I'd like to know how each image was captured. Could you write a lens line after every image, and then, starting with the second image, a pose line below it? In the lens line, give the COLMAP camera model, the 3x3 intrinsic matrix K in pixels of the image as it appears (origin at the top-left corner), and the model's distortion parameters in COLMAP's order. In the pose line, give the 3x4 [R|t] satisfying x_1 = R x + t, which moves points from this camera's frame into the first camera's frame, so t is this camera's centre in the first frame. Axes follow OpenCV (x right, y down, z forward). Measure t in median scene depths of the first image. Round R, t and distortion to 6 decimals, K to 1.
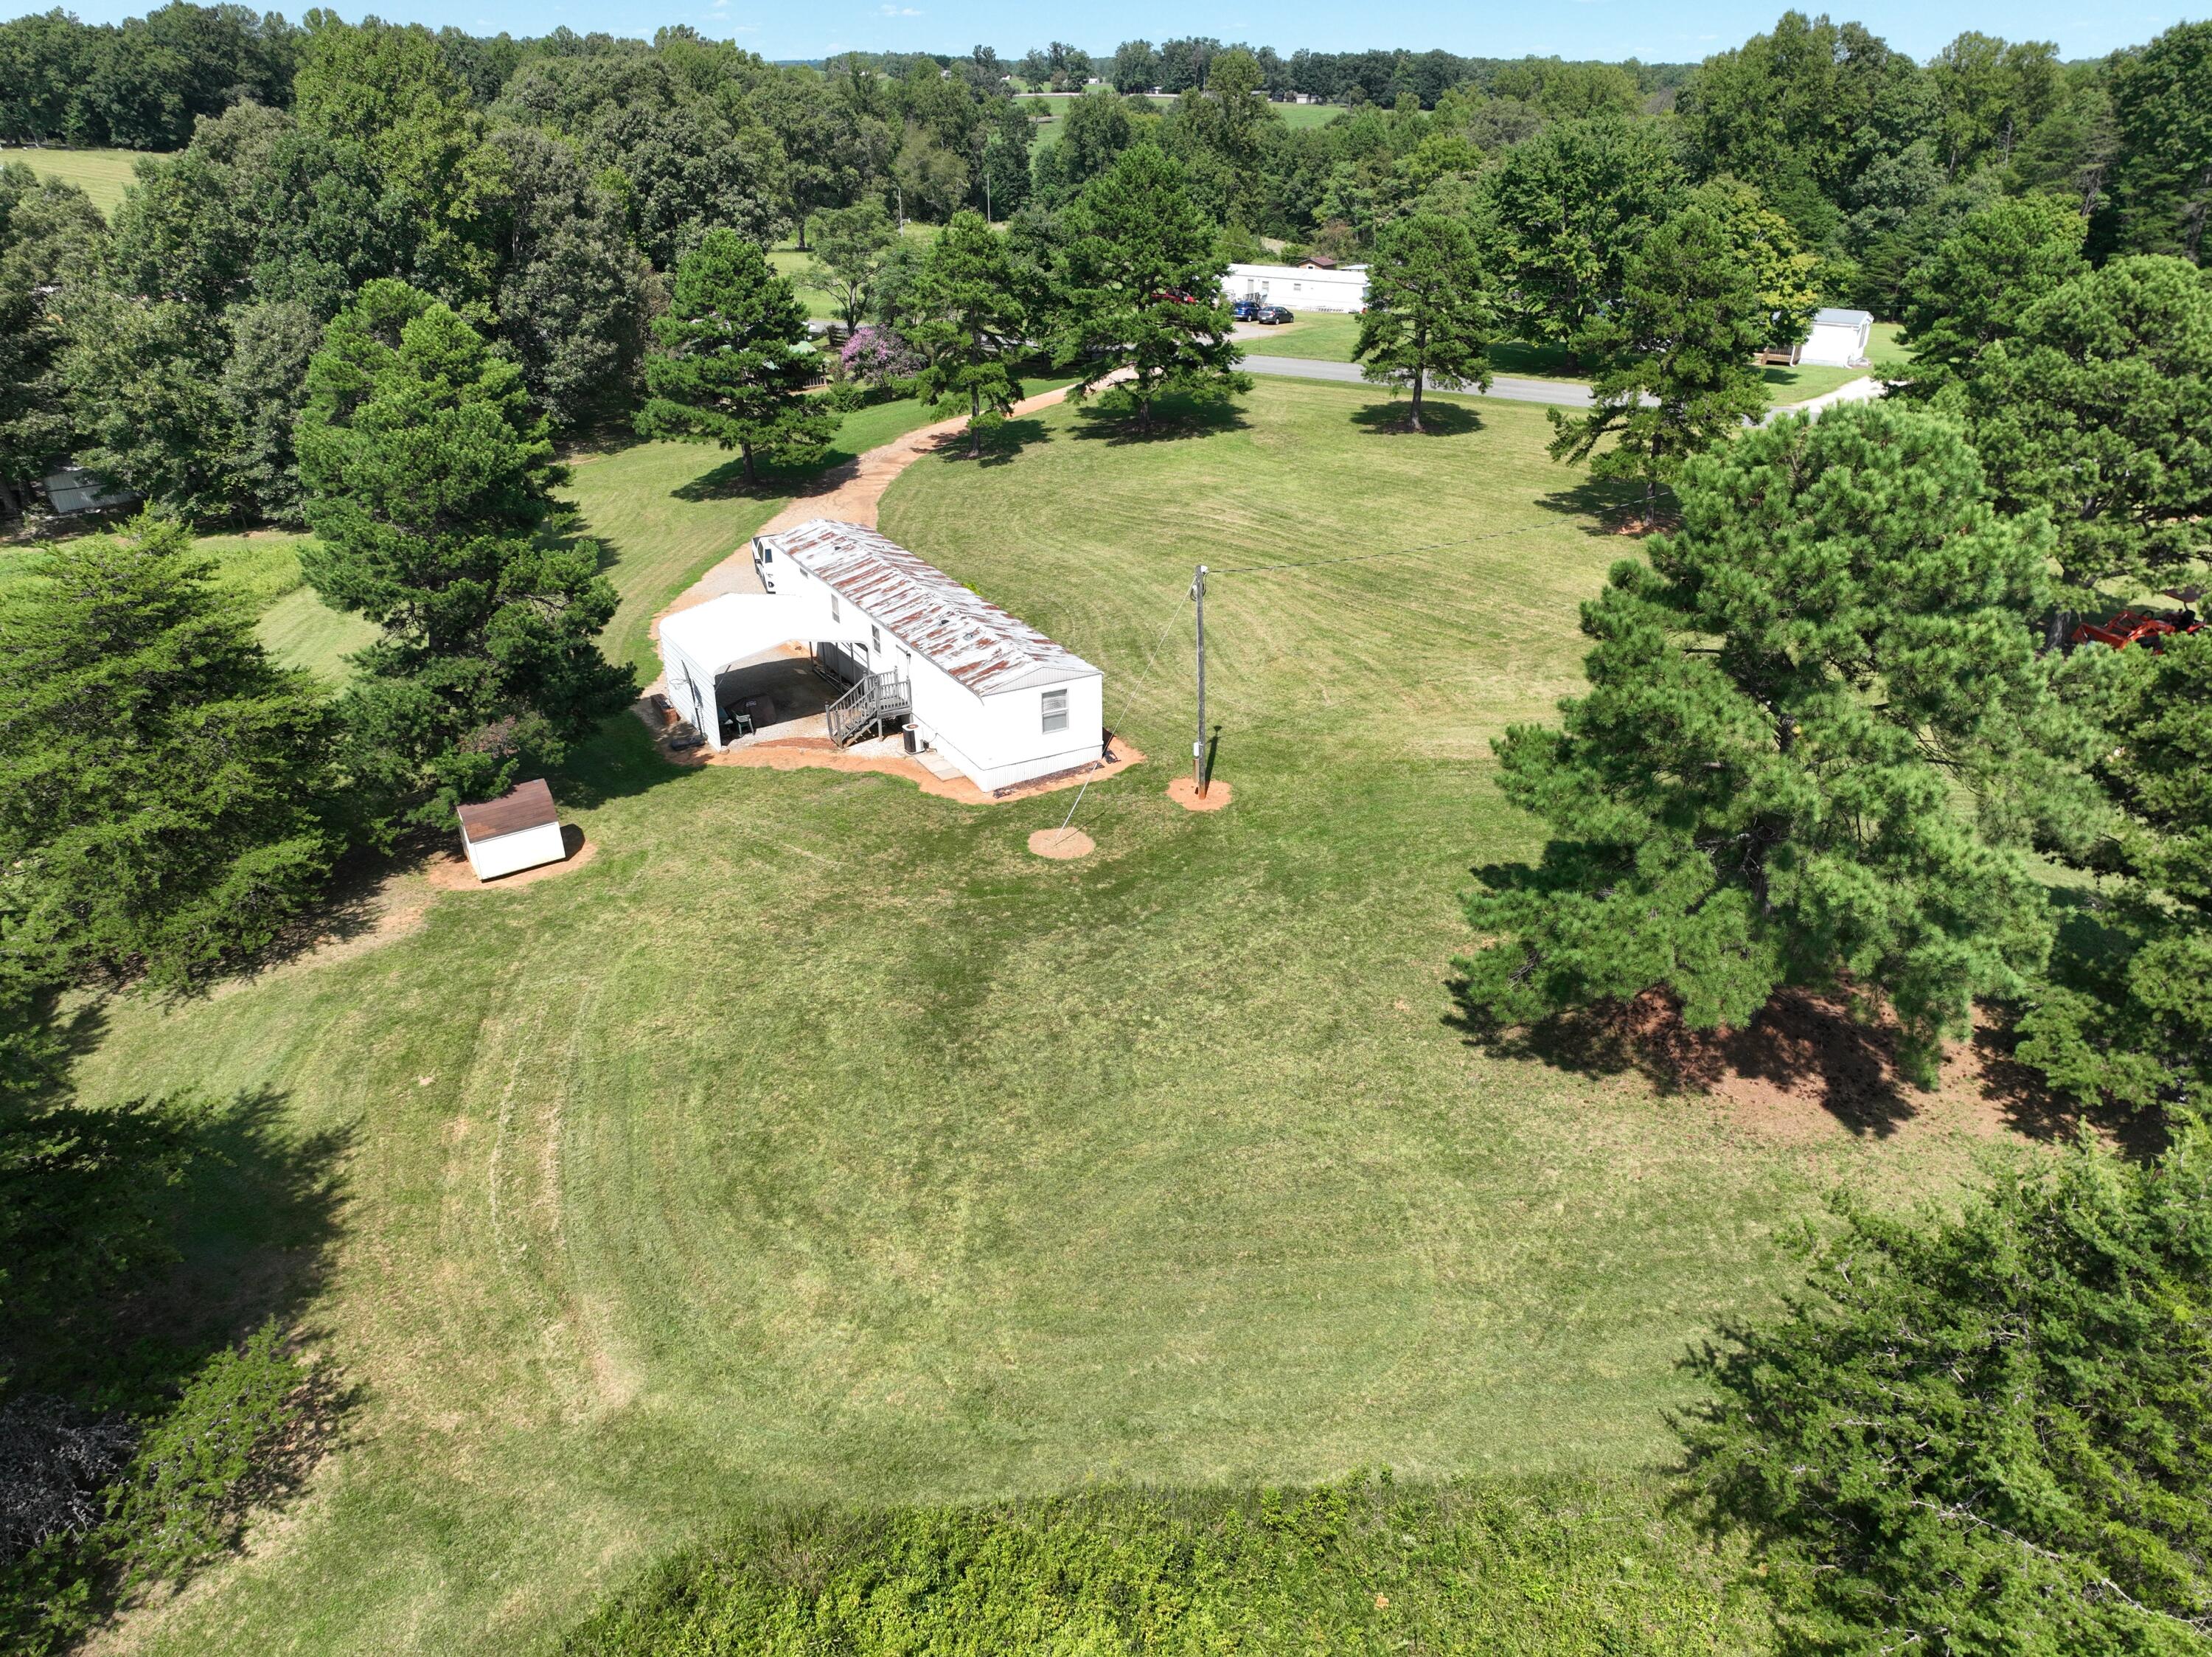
lens RADIAL K [[1551.6, 0, 1111.1], [0, 1551.6, 834.2], [0, 0, 1]] dist [-0.008079, 0.026335]
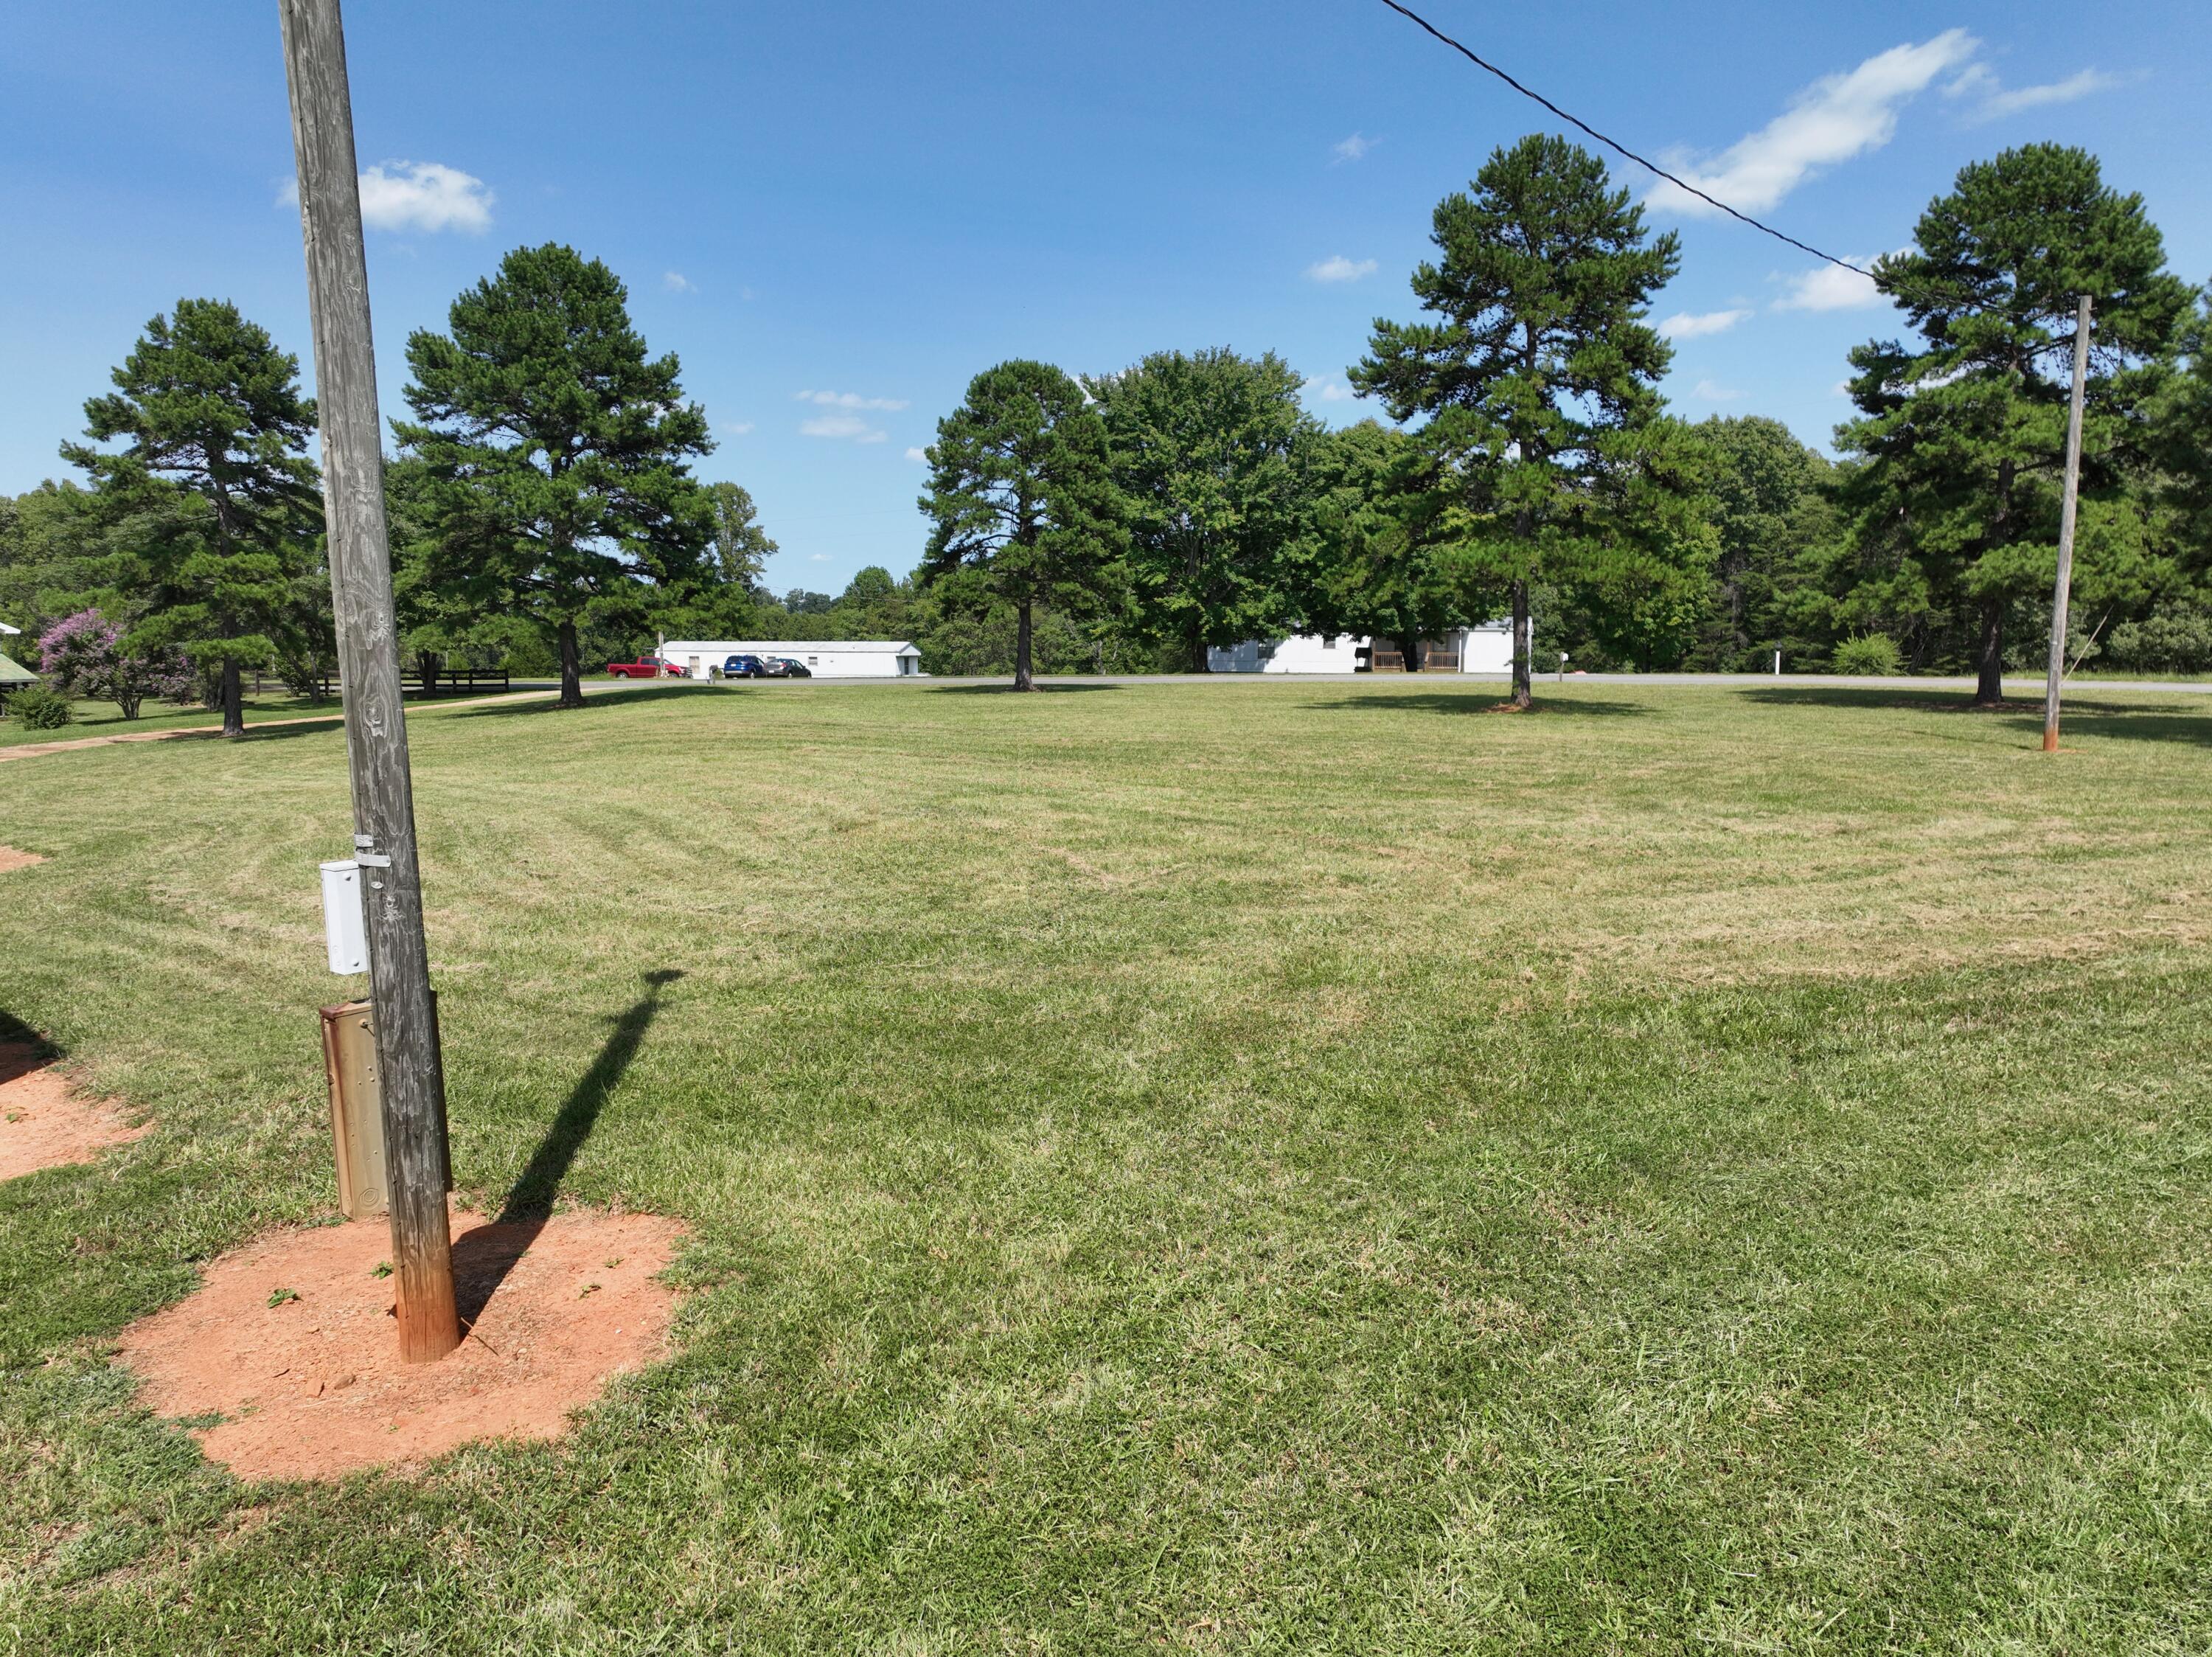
lens RADIAL K [[1551.6, 0, 1111.1], [0, 1551.6, 834.2], [0, 0, 1]] dist [-0.008079, 0.026335]
pose [[0.952722, -0.029529, 0.302404, 0.035231], [0.127789, 0.941903, -0.310625, -0.007945], [-0.275663, 0.334584, 0.901146, 0.413059]]
